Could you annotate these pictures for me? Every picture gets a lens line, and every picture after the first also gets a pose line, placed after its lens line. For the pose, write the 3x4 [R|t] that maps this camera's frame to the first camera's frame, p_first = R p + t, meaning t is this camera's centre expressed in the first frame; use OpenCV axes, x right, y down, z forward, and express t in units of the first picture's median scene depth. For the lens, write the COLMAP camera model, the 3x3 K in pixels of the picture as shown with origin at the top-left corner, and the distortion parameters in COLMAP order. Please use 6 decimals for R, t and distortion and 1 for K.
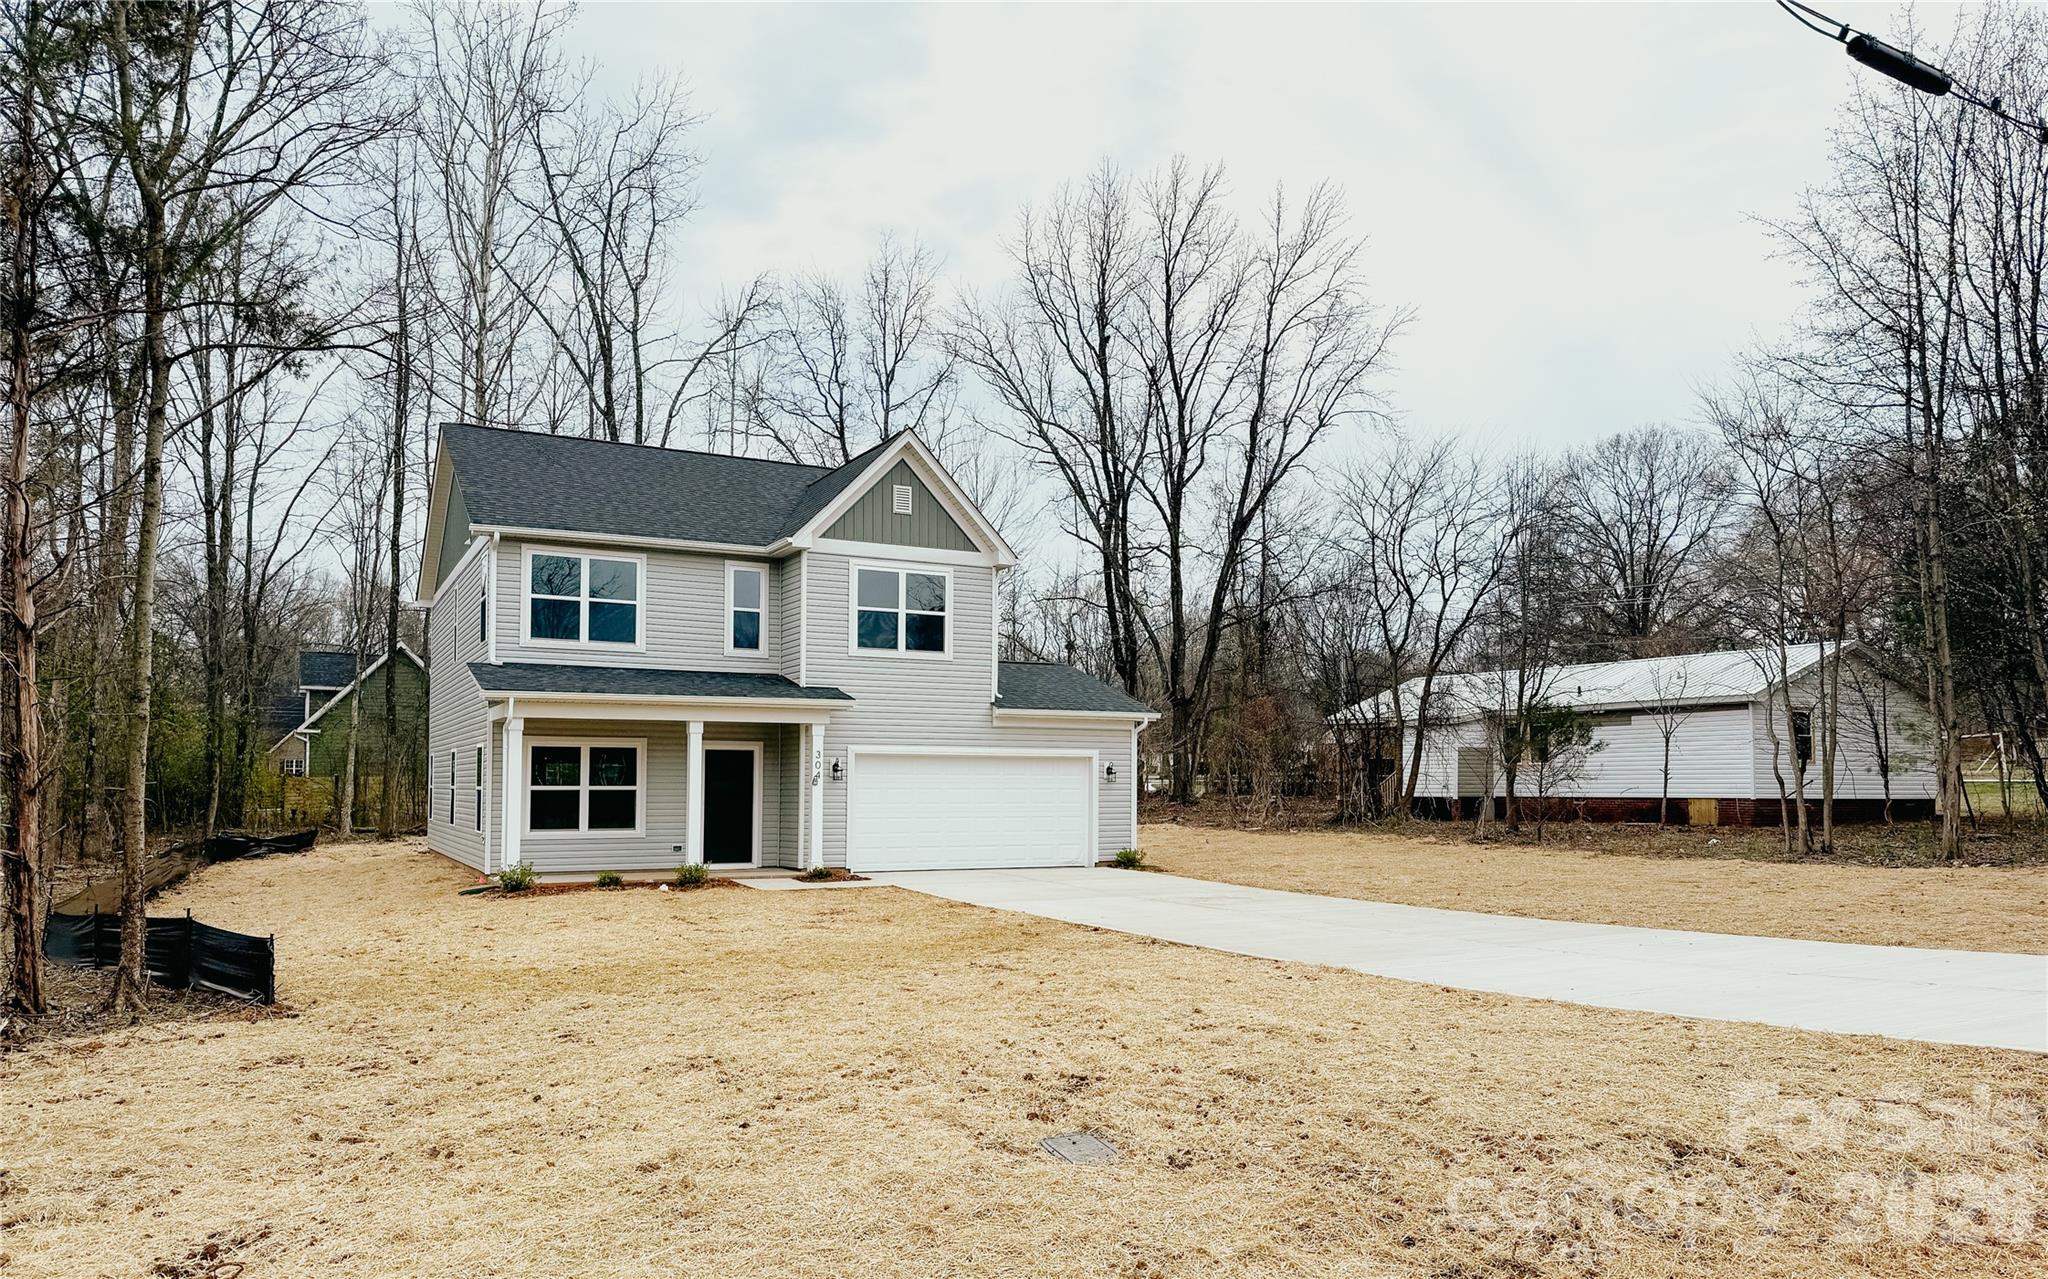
lens RADIAL K [[1393.5, 0, 1030.7], [0, 1393.5, 770.6], [0, 0, 1]] dist [0.144612, -0.236130]
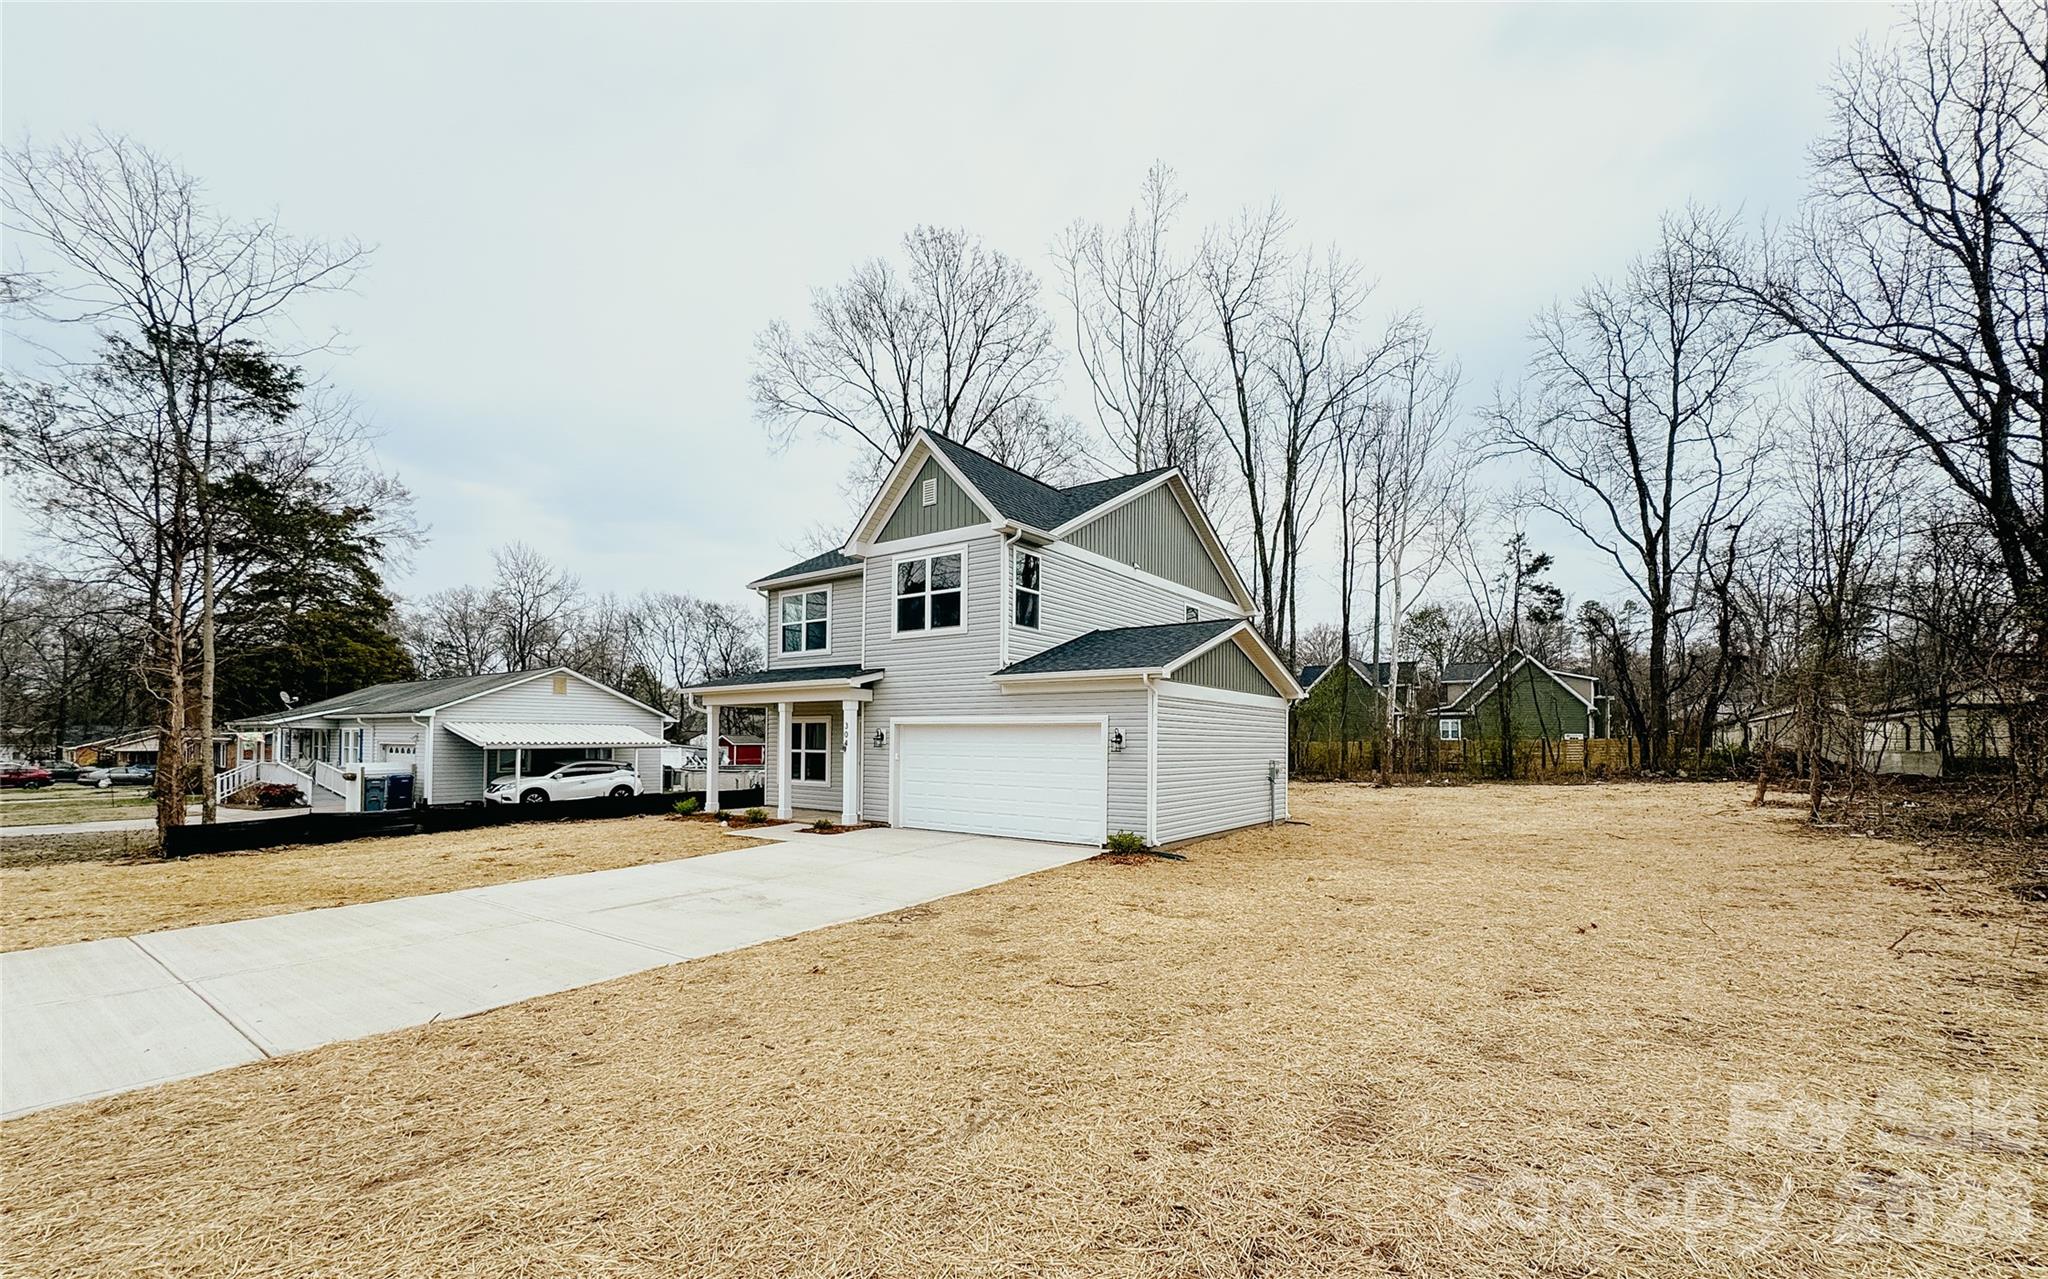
lens RADIAL K [[813.5, 0, 1025.6], [0, 813.5, 735.8], [0, 0, 1]] dist [0.000232, -0.011536]
pose [[0.468213, -0.004538, -0.883604, 0.507838], [0.002023, 0.999990, -0.004064, 0.000116], [0.883613, 0.000115, 0.468217, 0.771185]]
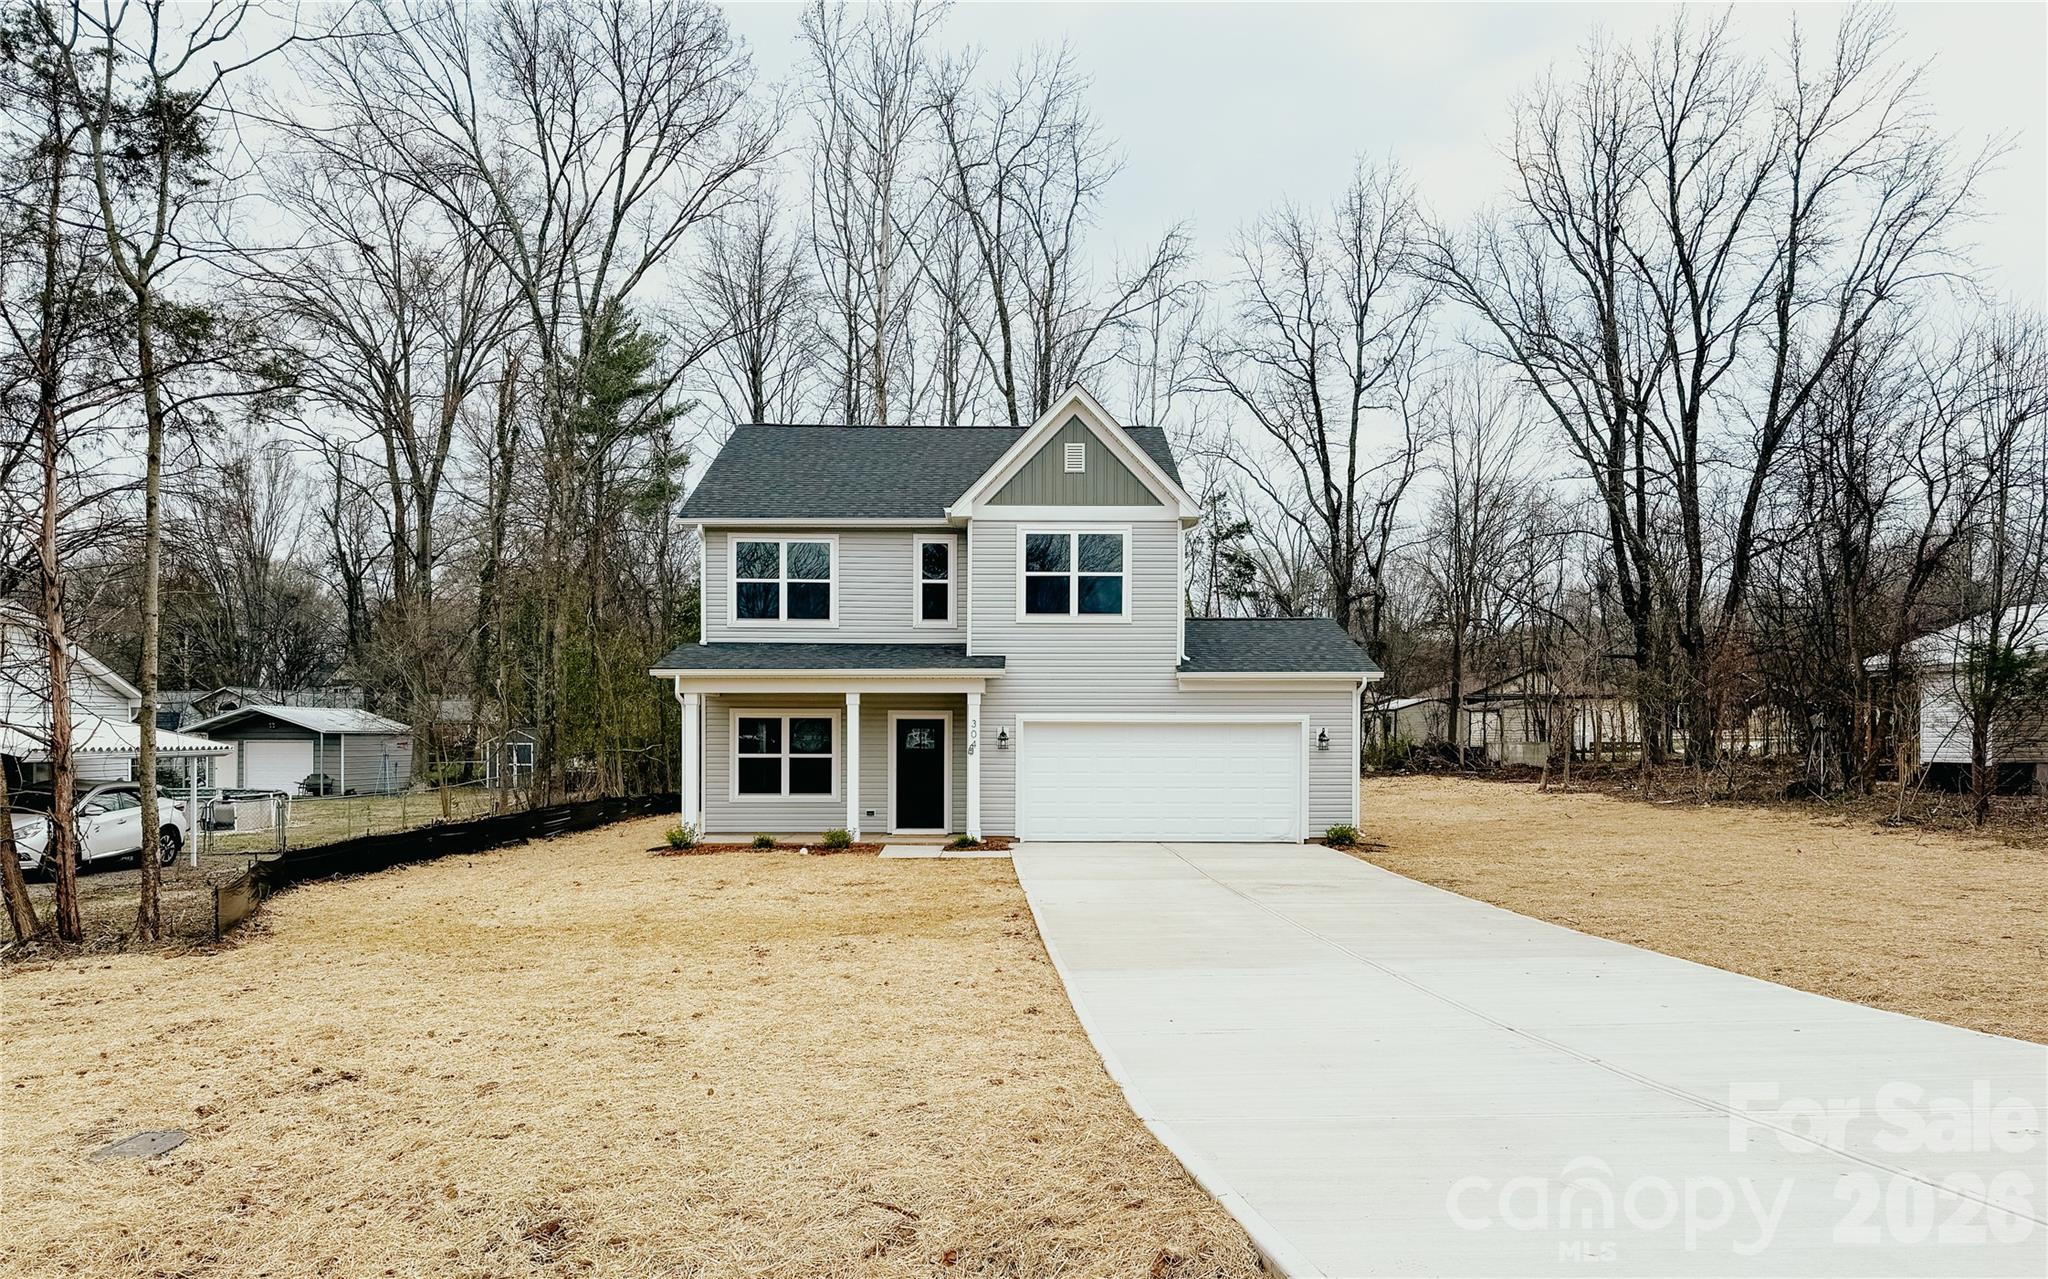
lens RADIAL K [[1416.8, 0, 1021.0], [0, 1416.8, 798.5], [0, 0, 1]] dist [0.052770, -0.059677]
pose [[0.898182, 0.016256, -0.439323, 0.309639], [0.005658, 0.998806, 0.048526, -0.006631], [0.439588, -0.046071, 0.897017, 0.096180]]
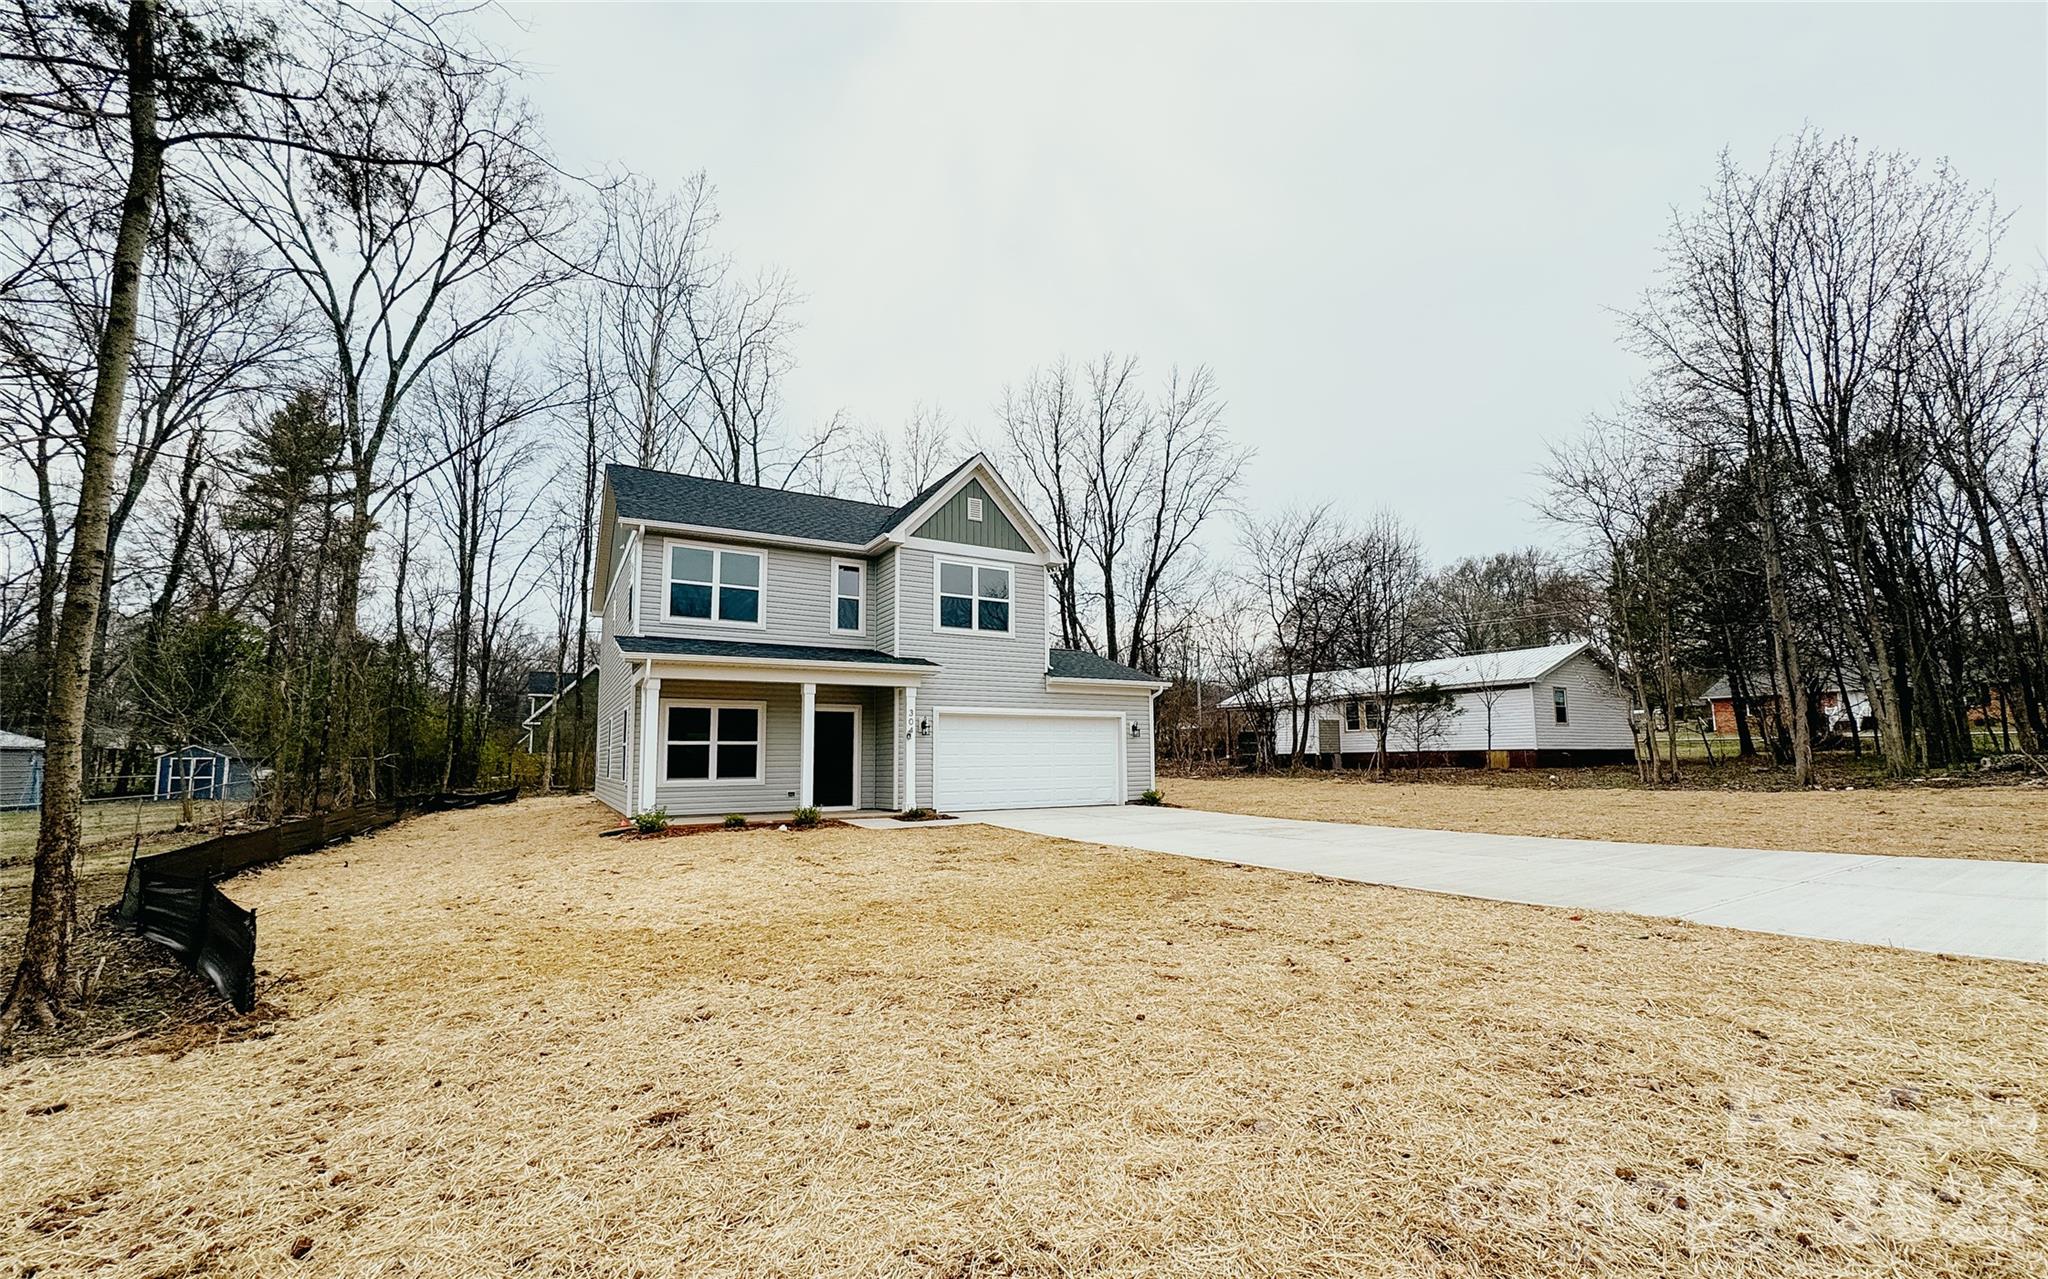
lens RADIAL K [[820.3, 0, 1027.1], [0, 820.3, 701.9], [0, 0, 1]] dist [0.000246, 0.000220]
pose [[0.998447, -0.008507, 0.055062, -0.087388], [0.011810, 0.998132, -0.059947, 0.020965], [-0.054449, 0.060505, 0.996682, 0.285104]]
